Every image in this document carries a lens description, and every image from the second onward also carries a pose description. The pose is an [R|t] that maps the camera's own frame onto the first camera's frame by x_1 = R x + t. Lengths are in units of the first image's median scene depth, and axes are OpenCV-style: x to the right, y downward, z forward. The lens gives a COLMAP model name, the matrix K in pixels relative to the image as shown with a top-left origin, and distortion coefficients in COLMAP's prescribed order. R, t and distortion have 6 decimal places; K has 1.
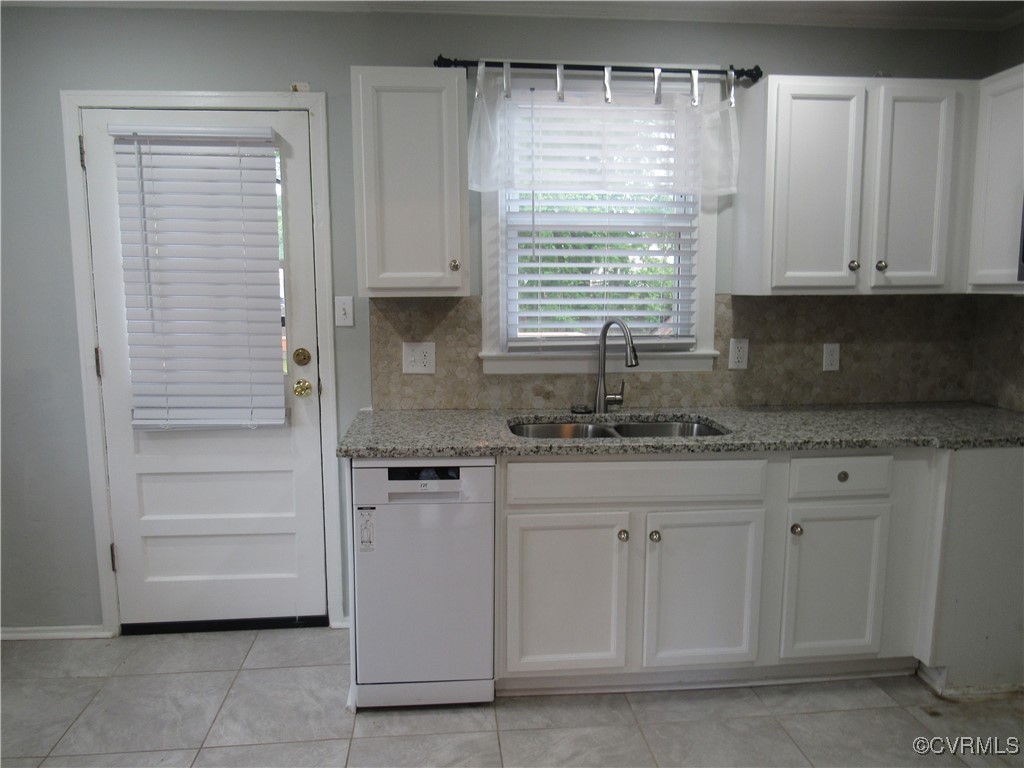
lens RADIAL K [[731.9, 0, 506.5], [0, 731.9, 382.8], [0, 0, 1]] dist [-0.036148, 0.023924]
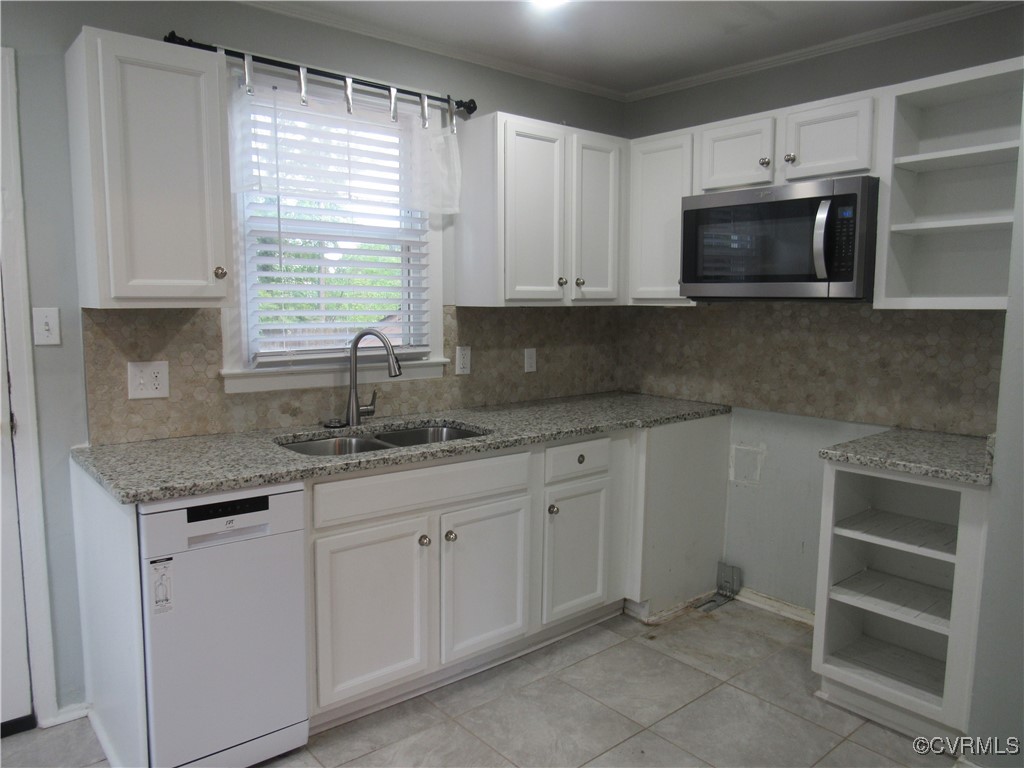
lens RADIAL K [[731.9, 0, 506.5], [0, 731.9, 382.8], [0, 0, 1]] dist [-0.036148, 0.023924]
pose [[0.821072, -0.056077, 0.568064, -0.274550], [0.064731, 0.997890, 0.004946, -0.008223], [-0.567143, 0.032710, 0.822970, 0.071284]]
